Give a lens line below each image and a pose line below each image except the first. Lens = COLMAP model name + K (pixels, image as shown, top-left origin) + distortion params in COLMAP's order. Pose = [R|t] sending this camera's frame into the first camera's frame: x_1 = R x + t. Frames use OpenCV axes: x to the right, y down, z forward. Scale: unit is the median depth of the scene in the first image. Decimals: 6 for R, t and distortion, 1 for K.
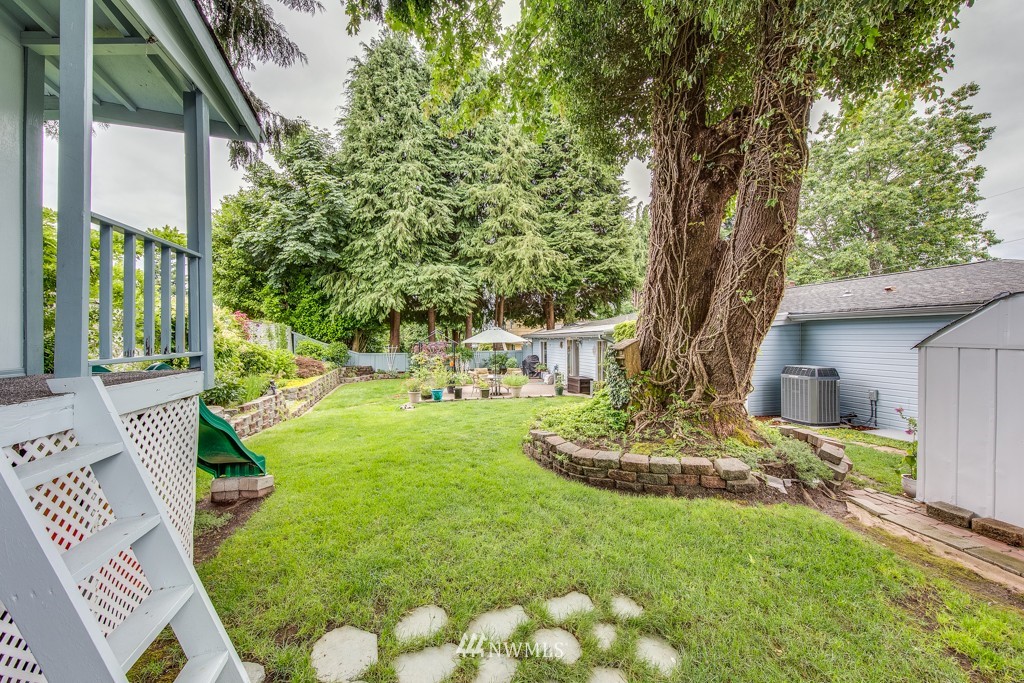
lens RADIAL K [[369.1, 0, 512.0], [0, 369.1, 341.5], [0, 0, 1]] dist [0.001355, 0.000036]
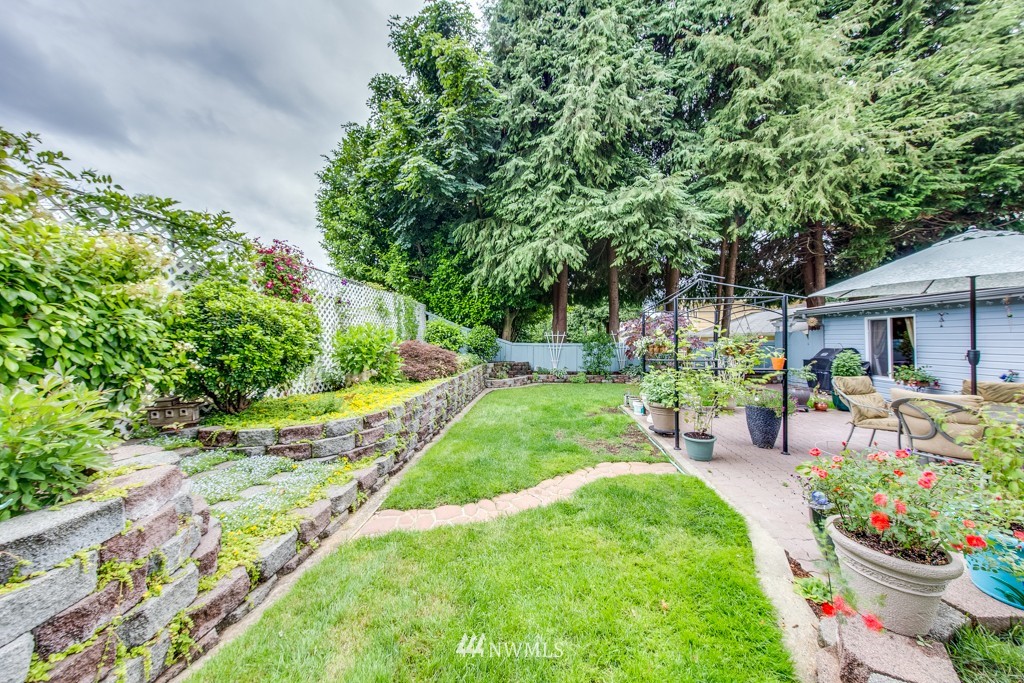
lens RADIAL K [[369.1, 0, 512.0], [0, 369.1, 341.5], [0, 0, 1]] dist [0.001355, 0.000036]
pose [[0.927799, 0.004338, -0.373056, -0.180283], [-0.002186, 0.999978, 0.006192, 0.028379], [0.373075, -0.004929, 0.927788, 0.415957]]
